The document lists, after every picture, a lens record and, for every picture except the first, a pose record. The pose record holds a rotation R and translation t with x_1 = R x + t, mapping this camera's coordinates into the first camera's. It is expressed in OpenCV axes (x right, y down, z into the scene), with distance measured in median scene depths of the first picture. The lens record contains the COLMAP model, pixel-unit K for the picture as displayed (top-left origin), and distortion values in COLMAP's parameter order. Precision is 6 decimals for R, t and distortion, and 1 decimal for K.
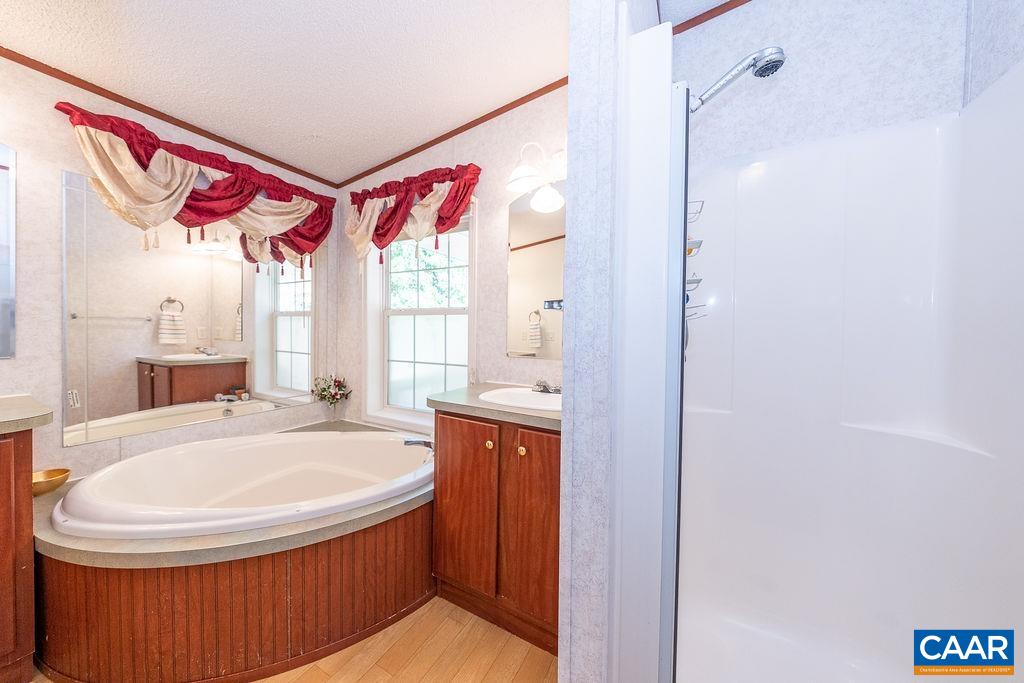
lens RADIAL K [[346.1, 0, 513.0], [0, 346.1, 336.1], [0, 0, 1]] dist [-0.004803, 0.001349]
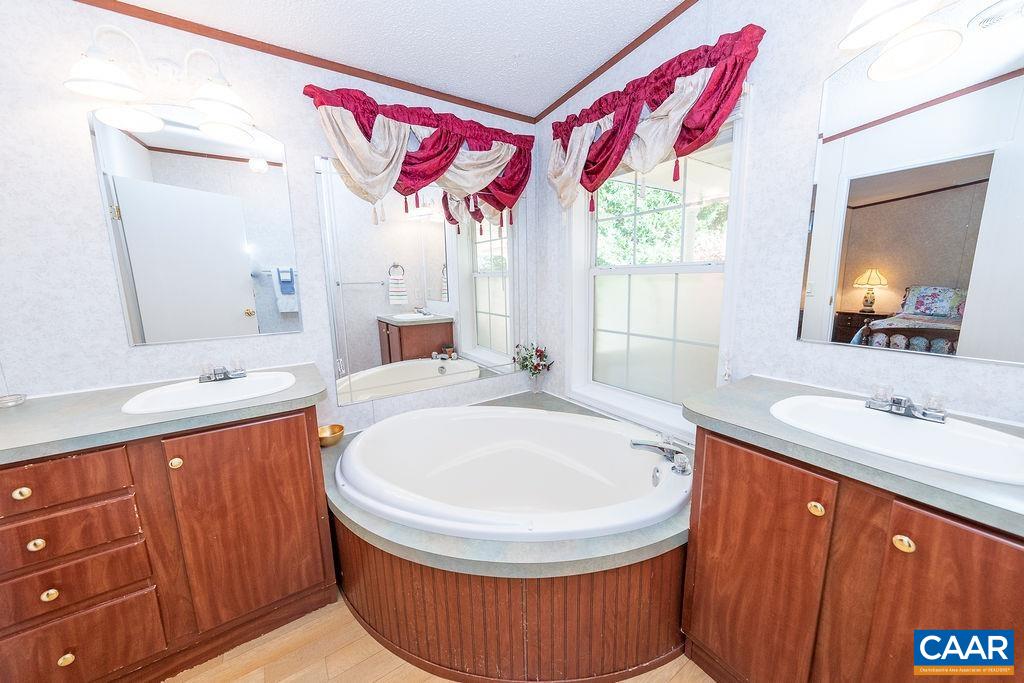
lens RADIAL K [[371.8, 0, 512.0], [0, 371.8, 341.5], [0, 0, 1]] dist [-0.005396, 0.000048]
pose [[0.886642, 0.046168, -0.460147, -0.145871], [0.024245, 0.988996, 0.145945, -0.044914], [0.461821, -0.140557, 0.875765, 0.136874]]
